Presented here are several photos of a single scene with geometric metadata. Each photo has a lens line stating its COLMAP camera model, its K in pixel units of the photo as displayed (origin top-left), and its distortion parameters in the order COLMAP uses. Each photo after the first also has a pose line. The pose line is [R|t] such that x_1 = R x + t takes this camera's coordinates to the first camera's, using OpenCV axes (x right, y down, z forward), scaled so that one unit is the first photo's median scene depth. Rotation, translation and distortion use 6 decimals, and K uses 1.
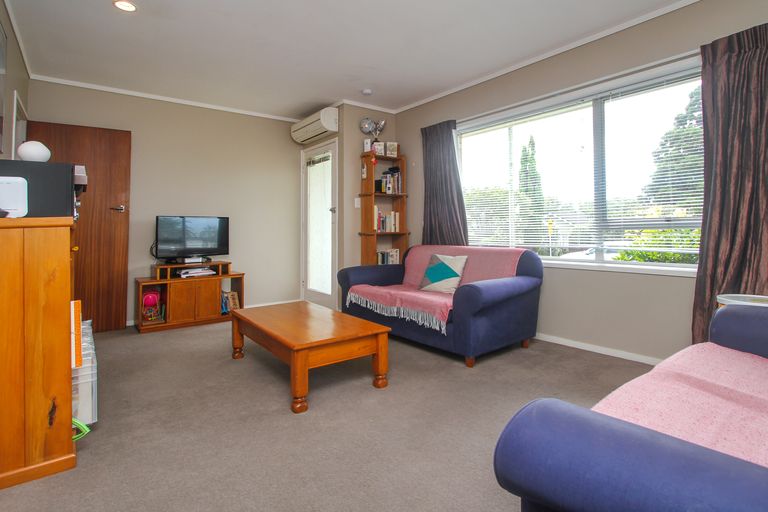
lens RADIAL K [[403.4, 0, 397.3], [0, 403.4, 220.3], [0, 0, 1]] dist [0.001868, 0.000256]
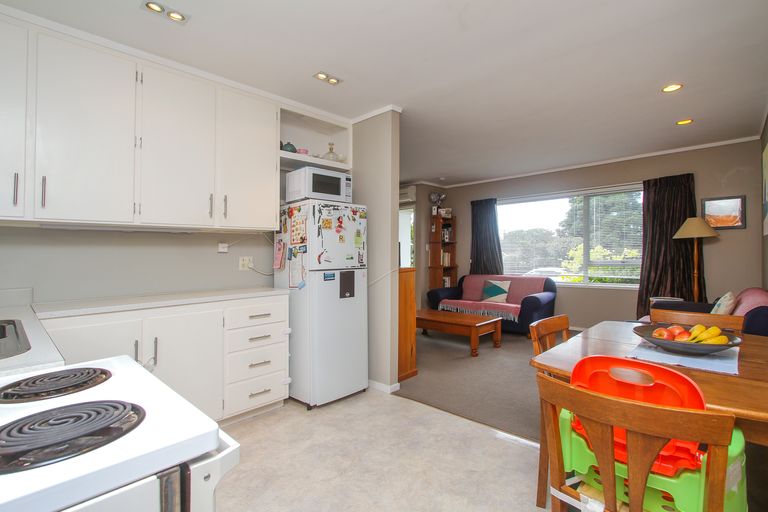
lens RADIAL K [[376.2, 0, 387.6], [0, 376.2, 256.8], [0, 0, 1]] dist [-0.010554, 0.000900]
pose [[0.990883, -0.003411, 0.134684, -0.477480], [-0.000057, 0.999669, 0.025734, -0.048313], [-0.134728, -0.025507, 0.990554, -0.438817]]
